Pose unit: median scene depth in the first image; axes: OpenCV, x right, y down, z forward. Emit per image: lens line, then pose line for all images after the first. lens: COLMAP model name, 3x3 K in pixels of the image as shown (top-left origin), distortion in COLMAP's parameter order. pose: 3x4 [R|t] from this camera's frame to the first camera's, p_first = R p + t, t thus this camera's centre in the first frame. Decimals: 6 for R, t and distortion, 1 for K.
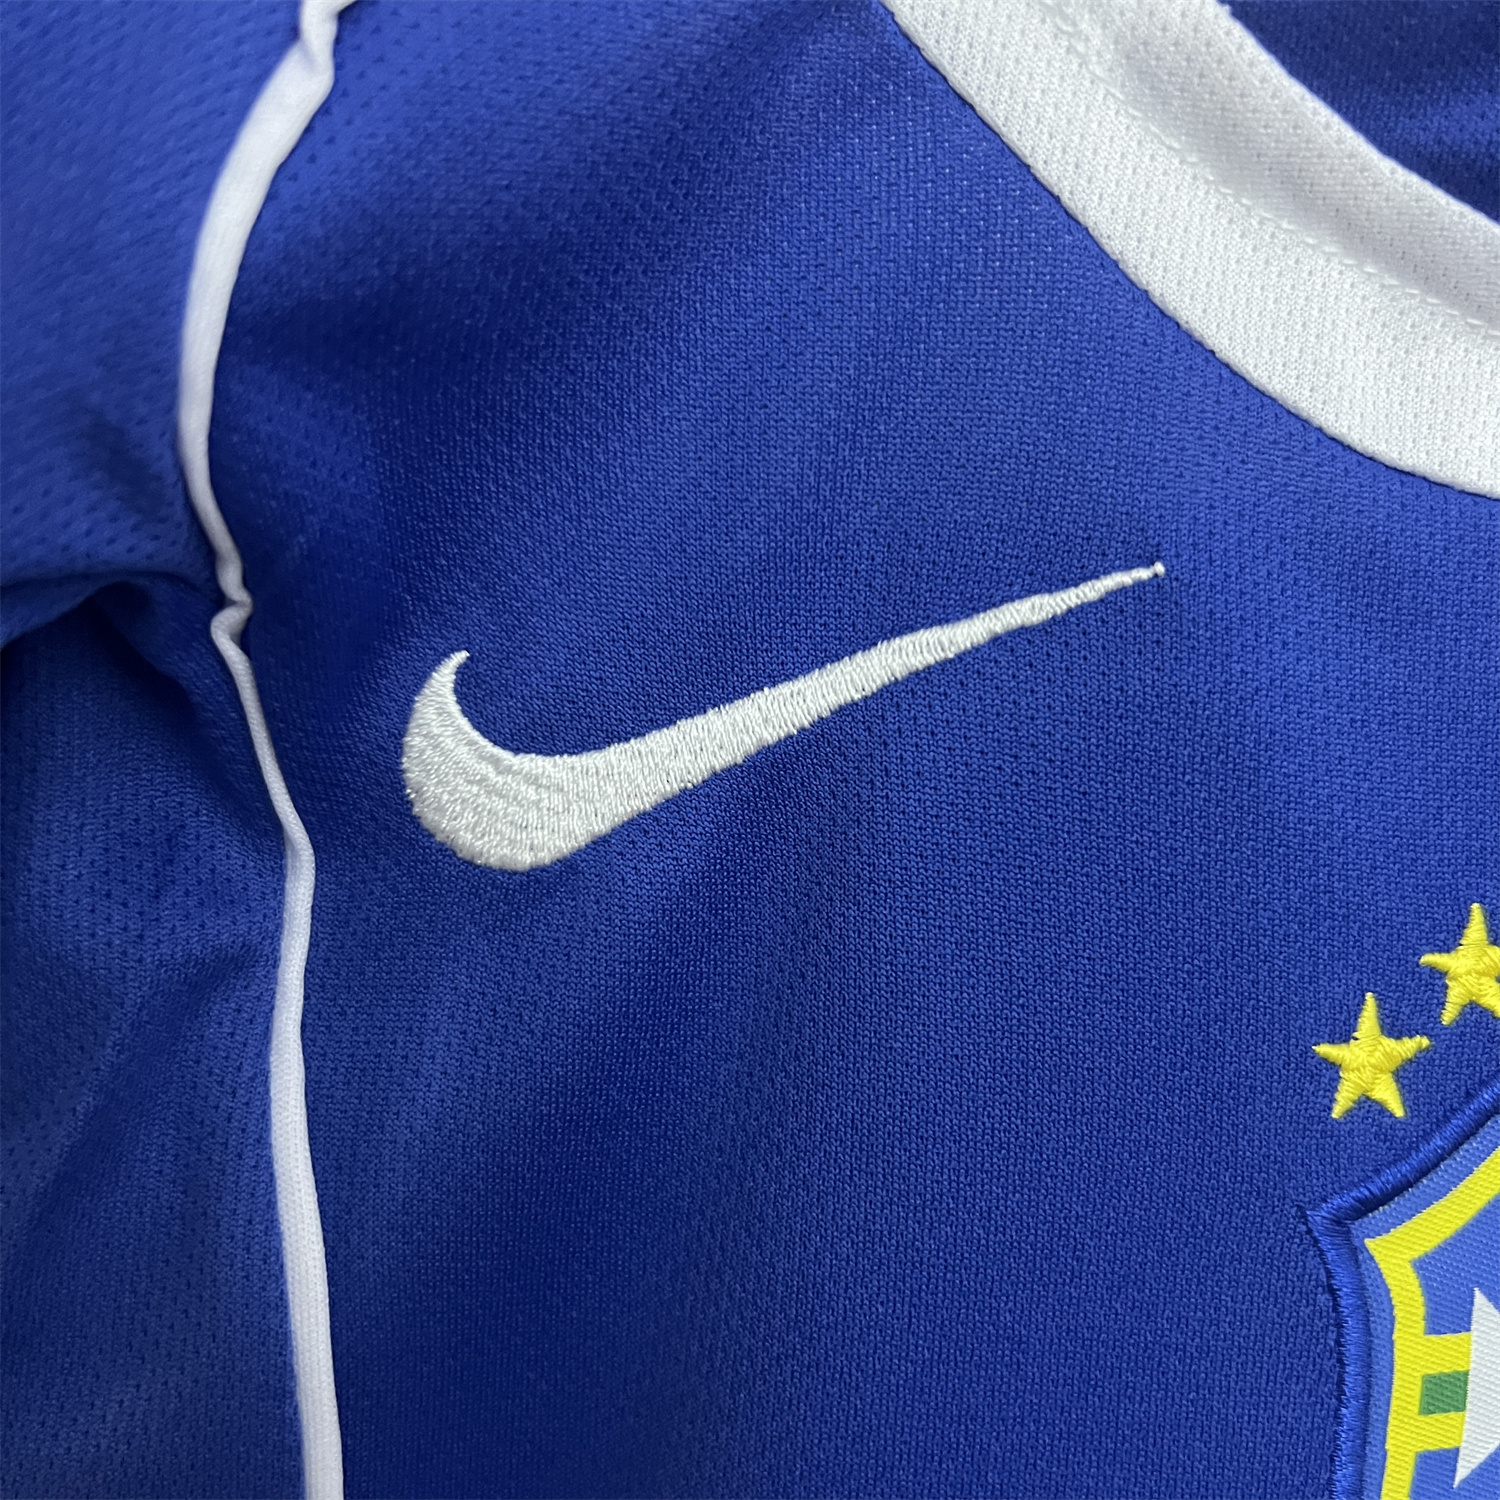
lens RADIAL K [[1598.0, 0, 750.0], [0, 1598.0, 750.0], [0, 0, 1]] dist [-0.008054, 0.018486]
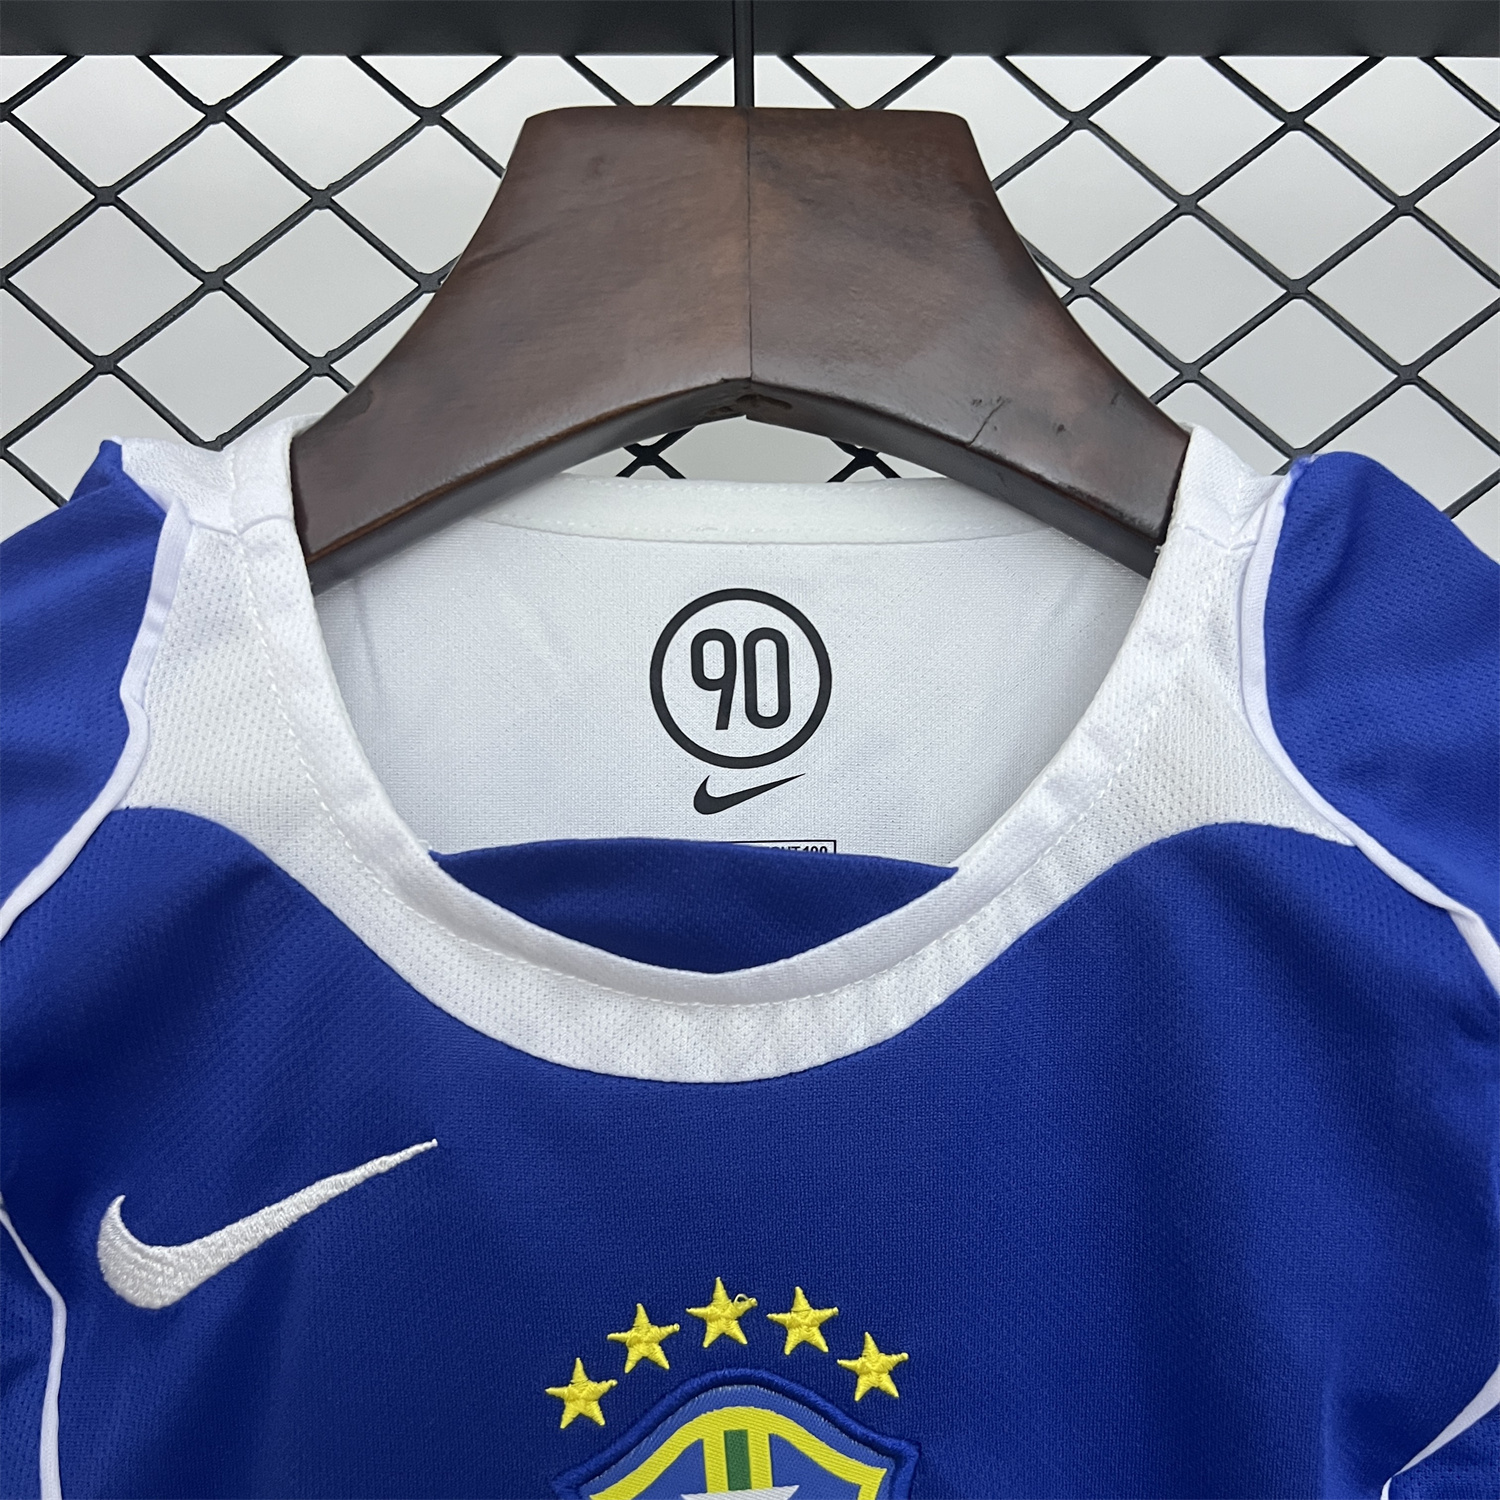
lens RADIAL K [[1598.0, 0, 750.0], [0, 1598.0, 750.0], [0, 0, 1]] dist [-0.008054, 0.018486]
pose [[0.983936, -0.099618, -0.148145, 0.919095], [0.086561, 0.991977, -0.092131, -0.356099], [0.156134, 0.077827, 0.984665, -0.840642]]
